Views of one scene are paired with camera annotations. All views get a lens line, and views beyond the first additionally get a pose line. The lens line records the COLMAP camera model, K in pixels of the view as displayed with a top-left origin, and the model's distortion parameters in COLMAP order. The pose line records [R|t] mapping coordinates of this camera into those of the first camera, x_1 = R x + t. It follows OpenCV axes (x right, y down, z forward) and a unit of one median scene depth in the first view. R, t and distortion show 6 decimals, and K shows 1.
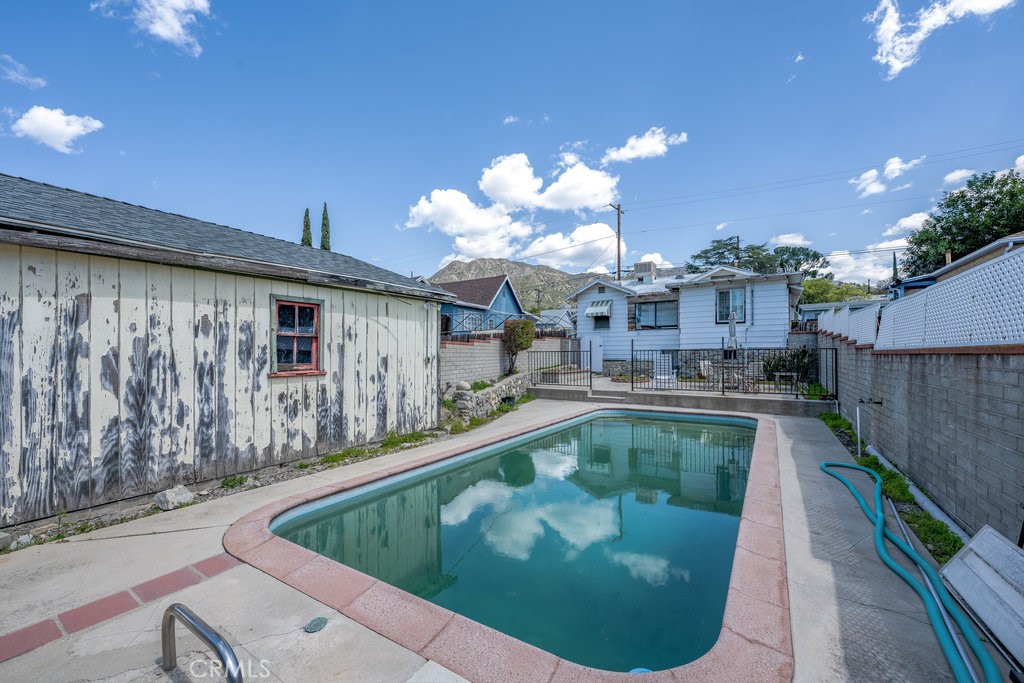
lens RADIAL K [[425.8, 0, 512.0], [0, 425.8, 341.5], [0, 0, 1]] dist [-0.001409, -0.000308]
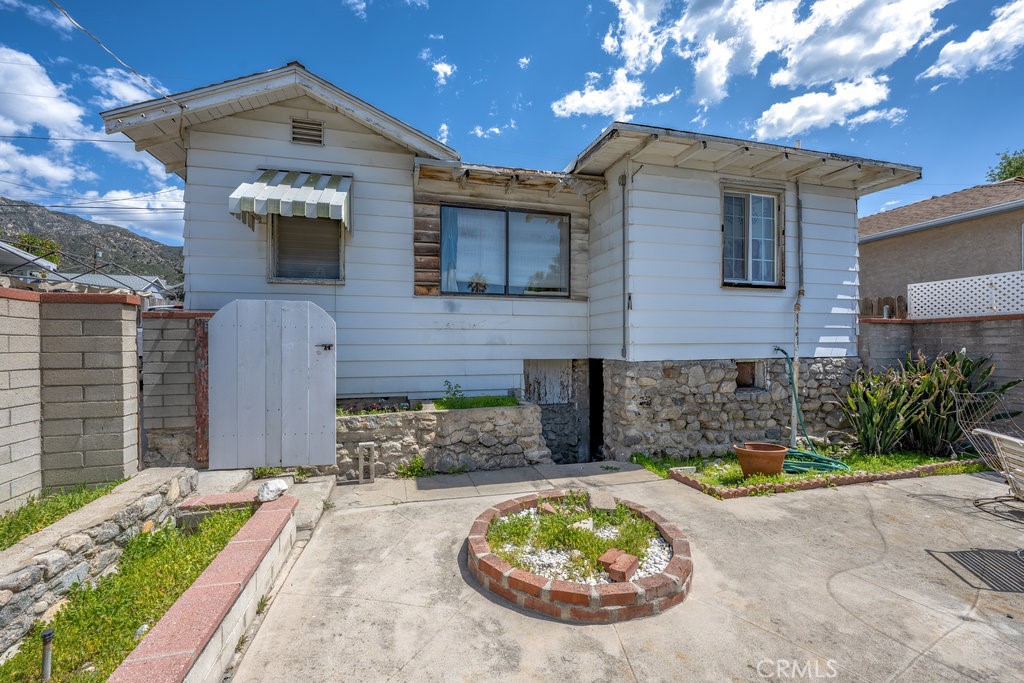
lens RADIAL K [[425.8, 0, 512.0], [0, 425.8, 341.5], [0, 0, 1]] dist [-0.001409, -0.000308]
pose [[0.660153, 0.020468, 0.750852, 0.106978], [-0.021891, 0.999728, -0.008005, 0.006225], [-0.750812, -0.011153, 0.660422, 0.774971]]
